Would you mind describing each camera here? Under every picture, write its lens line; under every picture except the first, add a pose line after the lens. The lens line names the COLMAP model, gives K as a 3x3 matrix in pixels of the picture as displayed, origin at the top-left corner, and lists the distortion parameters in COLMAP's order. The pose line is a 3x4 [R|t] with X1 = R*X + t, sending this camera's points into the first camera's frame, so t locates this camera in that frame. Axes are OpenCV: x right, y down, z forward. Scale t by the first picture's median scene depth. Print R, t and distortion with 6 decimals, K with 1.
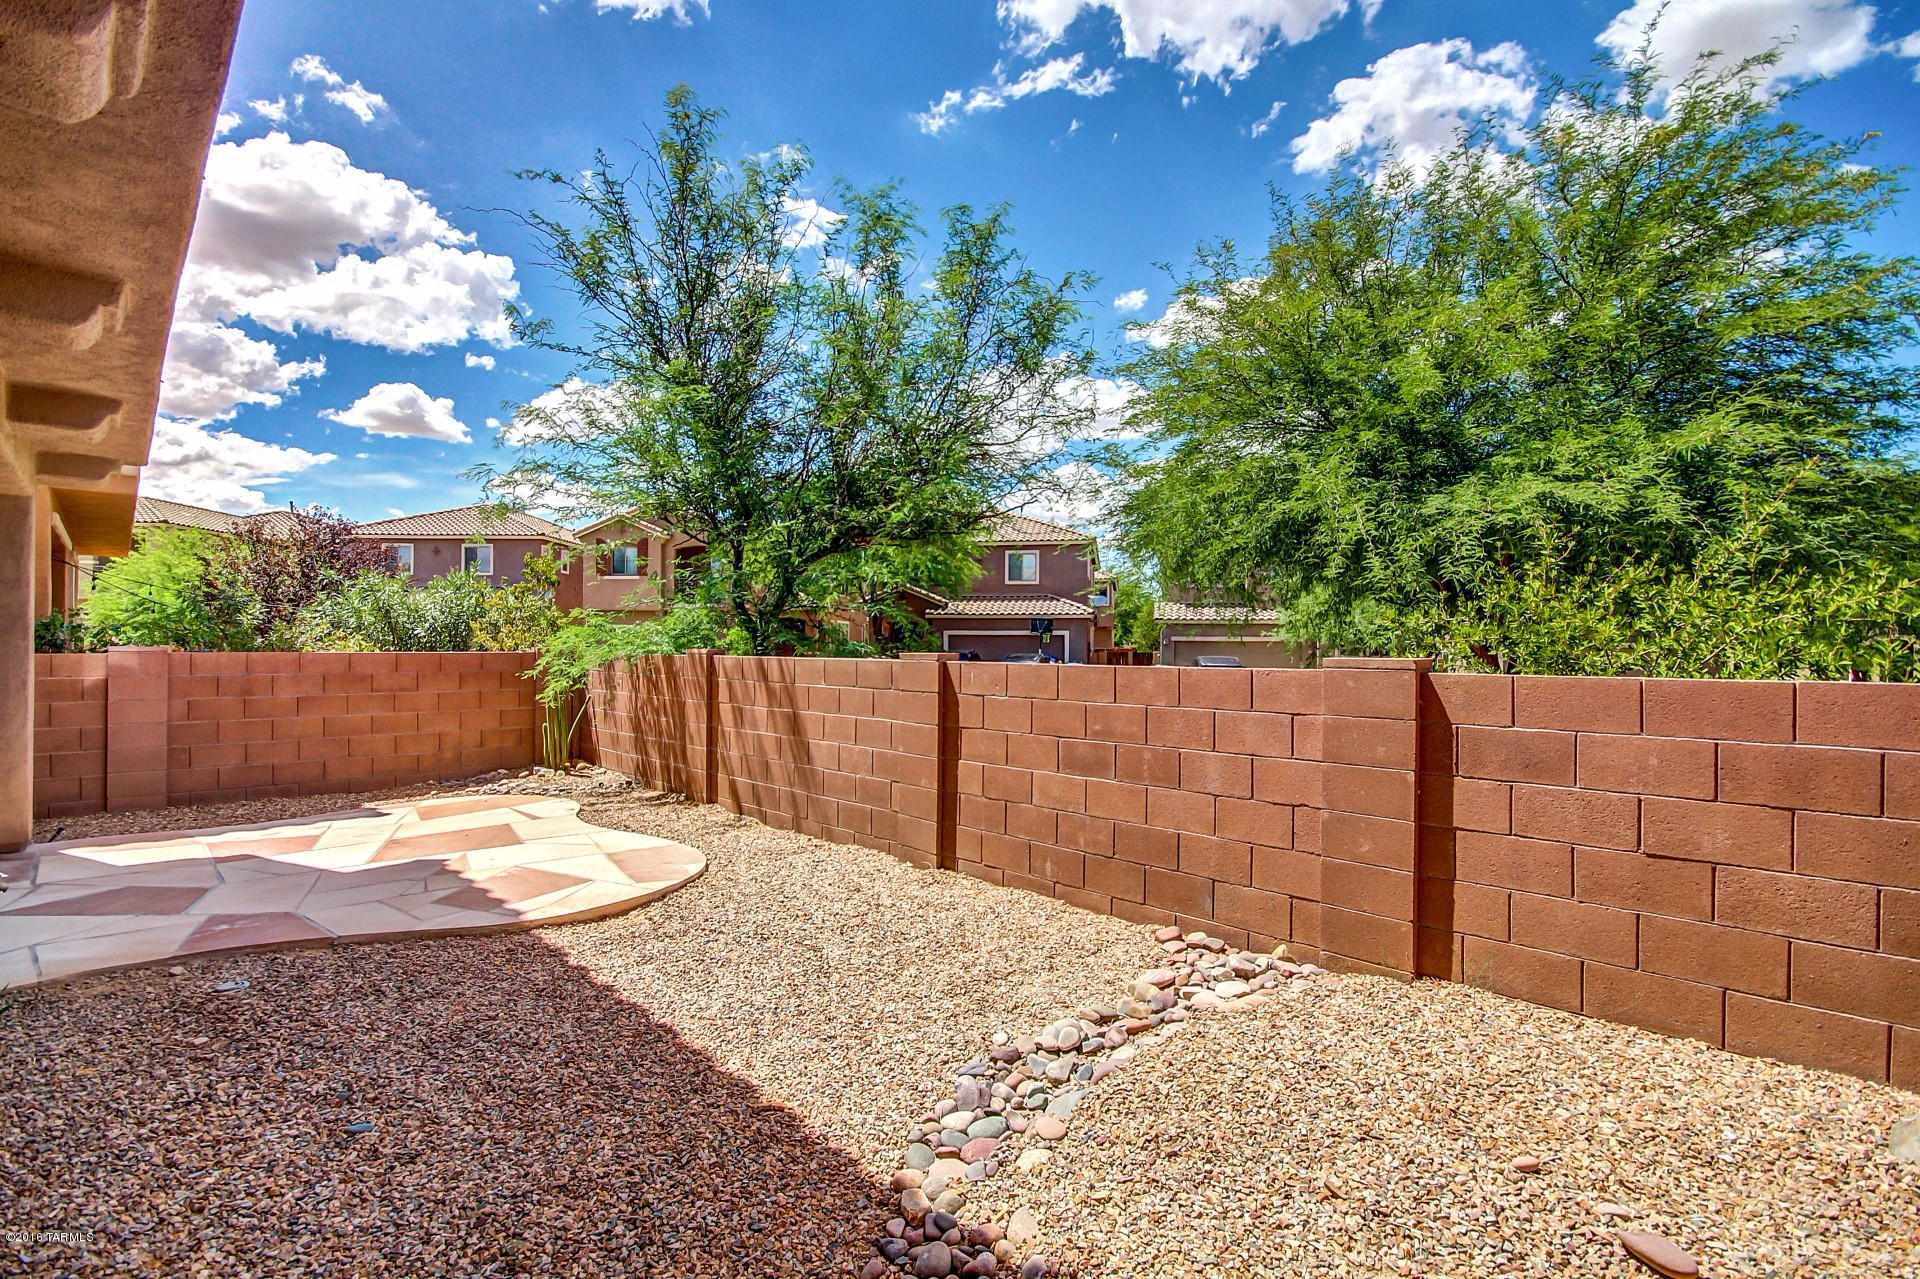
lens RADIAL K [[920.2, 0, 959.1], [0, 920.2, 644.4], [0, 0, 1]] dist [-0.003645, -0.001065]
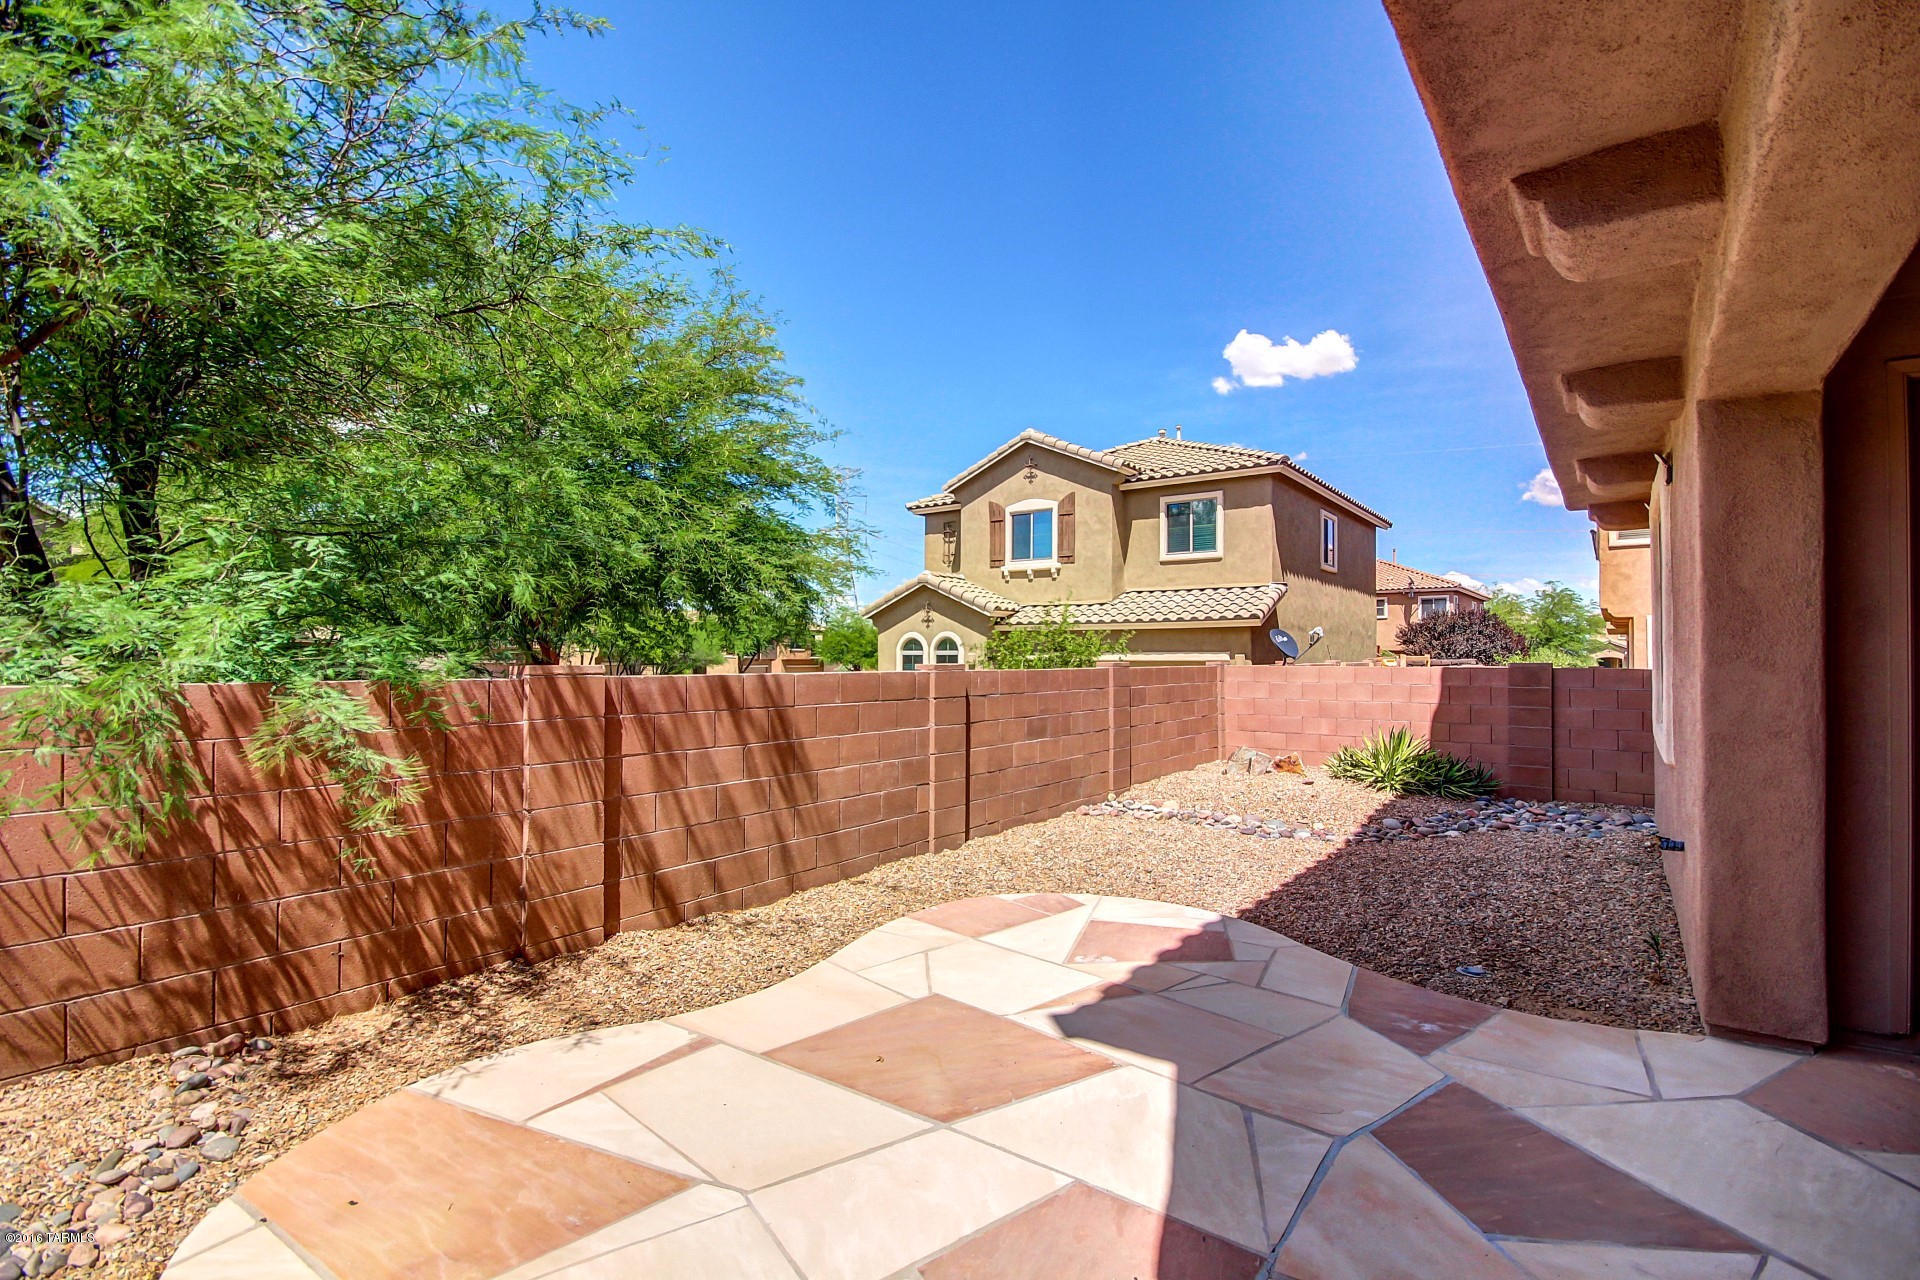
lens RADIAL K [[920.2, 0, 959.1], [0, 920.2, 644.9], [0, 0, 1]] dist [-0.003645, -0.001065]
pose [[-0.153268, -0.000569, 0.988184, -1.131699], [-0.000038, 1.000000, 0.000570, -0.013813], [-0.988185, 0.000050, -0.153268, 1.125911]]
